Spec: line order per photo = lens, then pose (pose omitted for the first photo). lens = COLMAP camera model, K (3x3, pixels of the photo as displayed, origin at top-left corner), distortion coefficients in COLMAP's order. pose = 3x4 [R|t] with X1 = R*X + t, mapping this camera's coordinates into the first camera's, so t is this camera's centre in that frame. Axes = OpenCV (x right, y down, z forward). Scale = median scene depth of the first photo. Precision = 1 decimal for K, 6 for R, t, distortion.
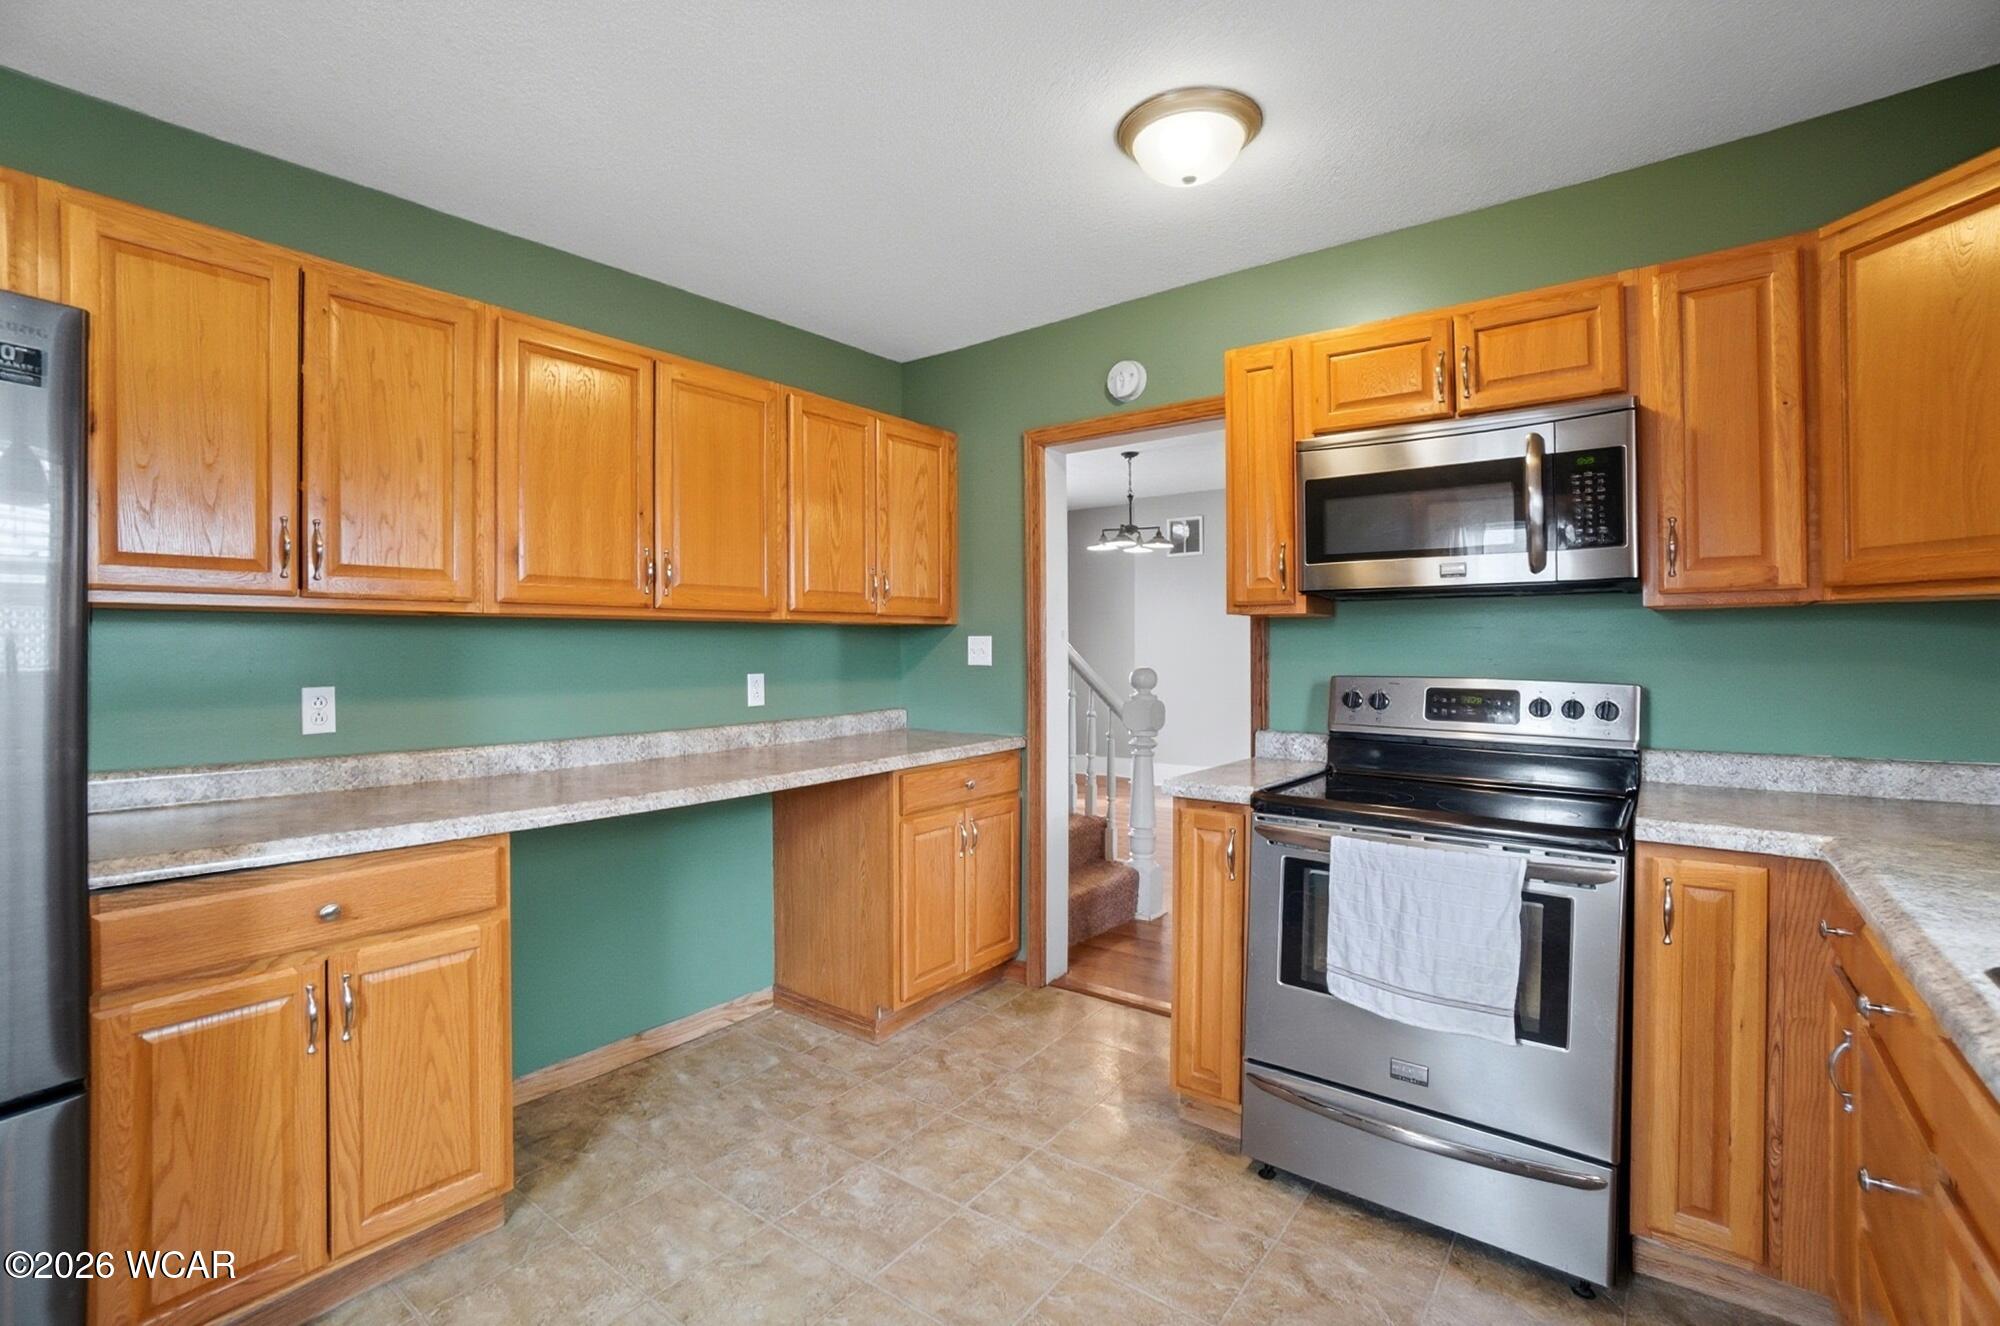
lens RADIAL K [[863.5, 0, 1000.0], [0, 863.5, 663.0], [0, 0, 1]] dist [-0.001952, 0.000042]
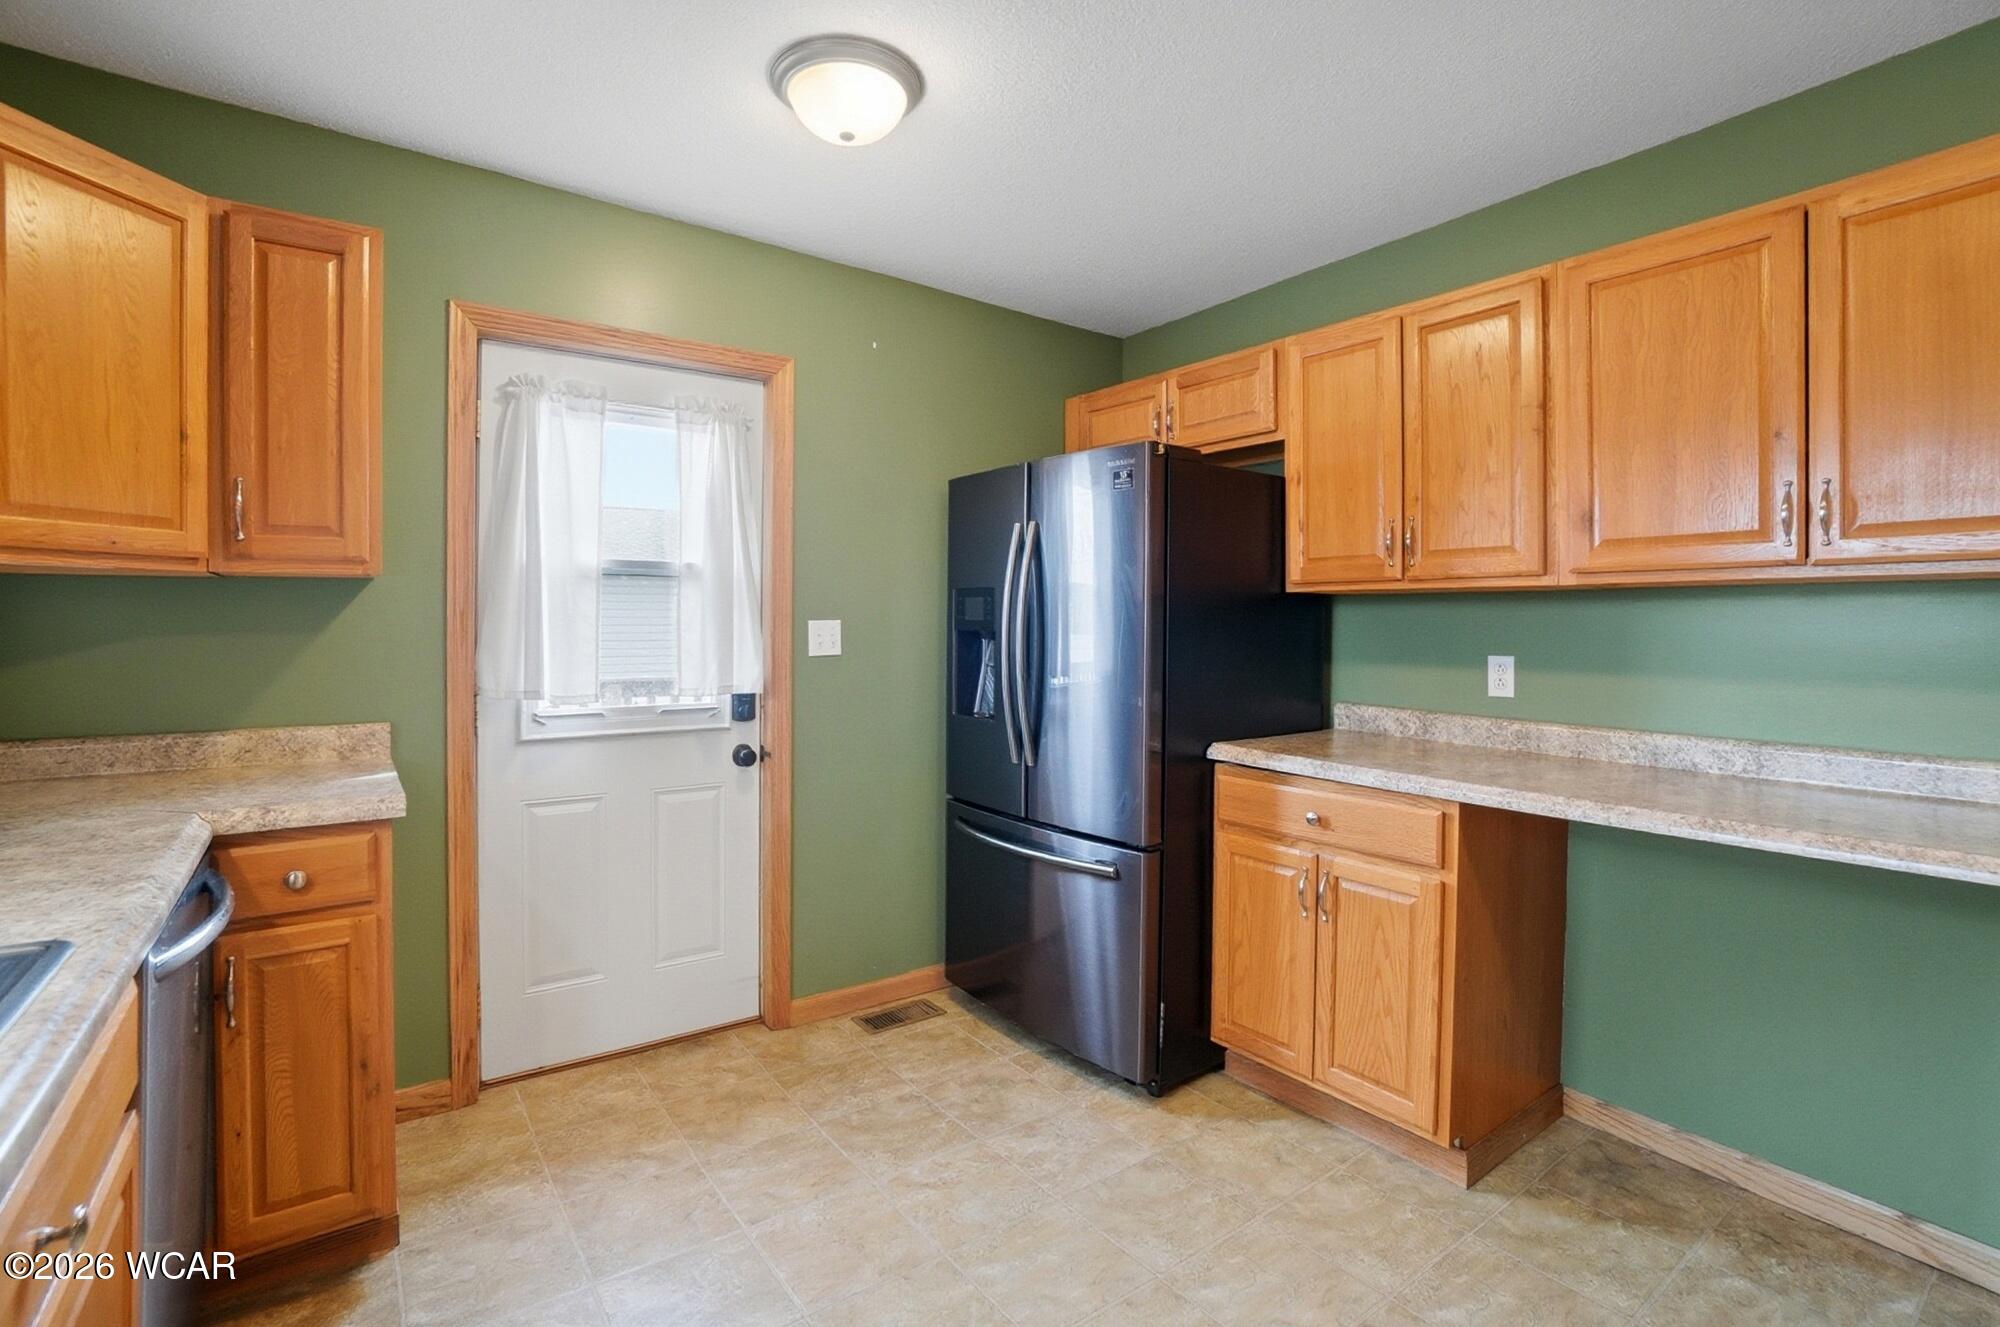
lens RADIAL K [[944.3, 0, 990.3], [0, 944.3, 628.7], [0, 0, 1]] dist [-0.011750, 0.000933]
pose [[-0.243188, 0.009191, -0.969936, 0.605866], [-0.021267, 0.999664, 0.014805, -0.012487], [0.969746, 0.024228, -0.242911, 0.685692]]
